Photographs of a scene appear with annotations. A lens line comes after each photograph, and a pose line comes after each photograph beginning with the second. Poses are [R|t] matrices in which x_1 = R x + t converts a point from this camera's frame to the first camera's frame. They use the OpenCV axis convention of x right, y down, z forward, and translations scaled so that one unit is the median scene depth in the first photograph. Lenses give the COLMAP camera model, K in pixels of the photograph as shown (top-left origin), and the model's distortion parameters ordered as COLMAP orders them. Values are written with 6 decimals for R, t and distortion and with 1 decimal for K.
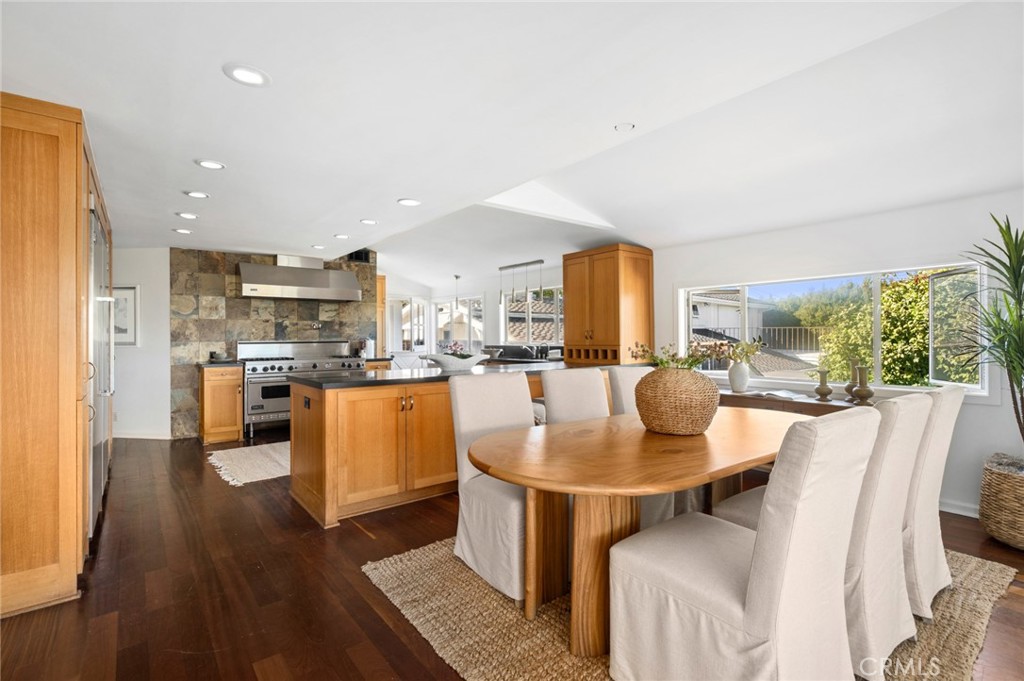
lens RADIAL K [[476.9, 0, 515.5], [0, 476.9, 333.8], [0, 0, 1]] dist [0.000094, 0.000079]
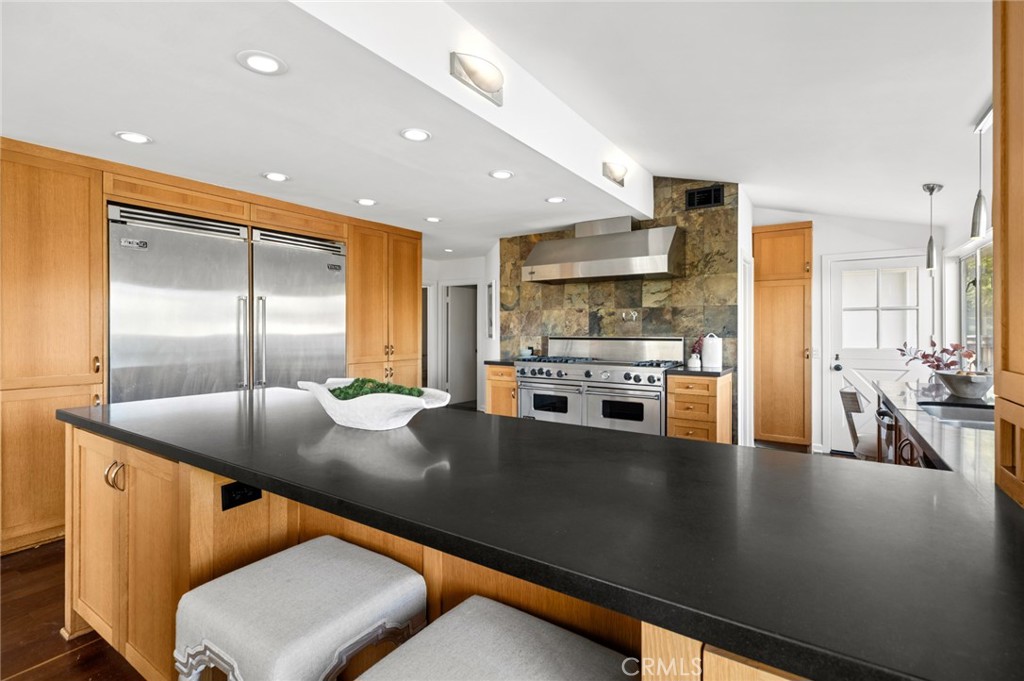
lens RADIAL K [[476.9, 0, 515.5], [0, 476.9, 333.8], [0, 0, 1]] dist [0.000094, 0.000079]
pose [[0.316520, 0.017105, -0.948432, 0.191513], [0.006115, 0.999780, 0.020072, -0.005228], [0.948566, -0.012153, 0.316345, 0.648476]]
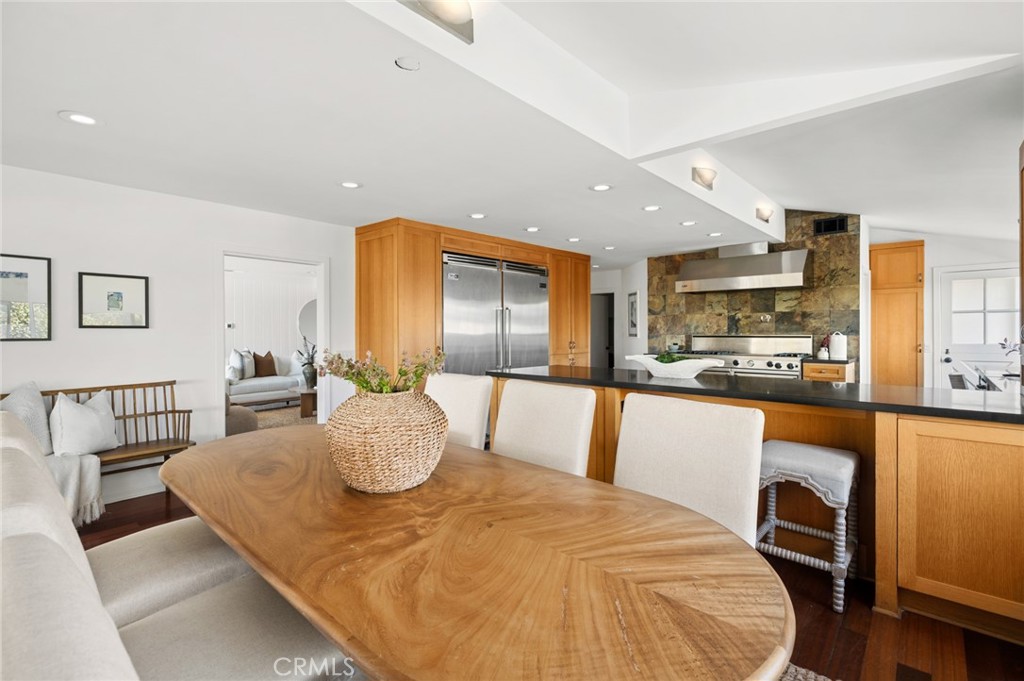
lens RADIAL K [[474.1, 0, 513.7], [0, 474.1, 336.2], [0, 0, 1]] dist [0.000410, -0.000014]
pose [[0.170247, 0.018361, -0.985230, 0.385763], [0.010211, 0.999740, 0.020396, -0.006429], [0.985349, -0.013533, 0.170015, 0.403432]]
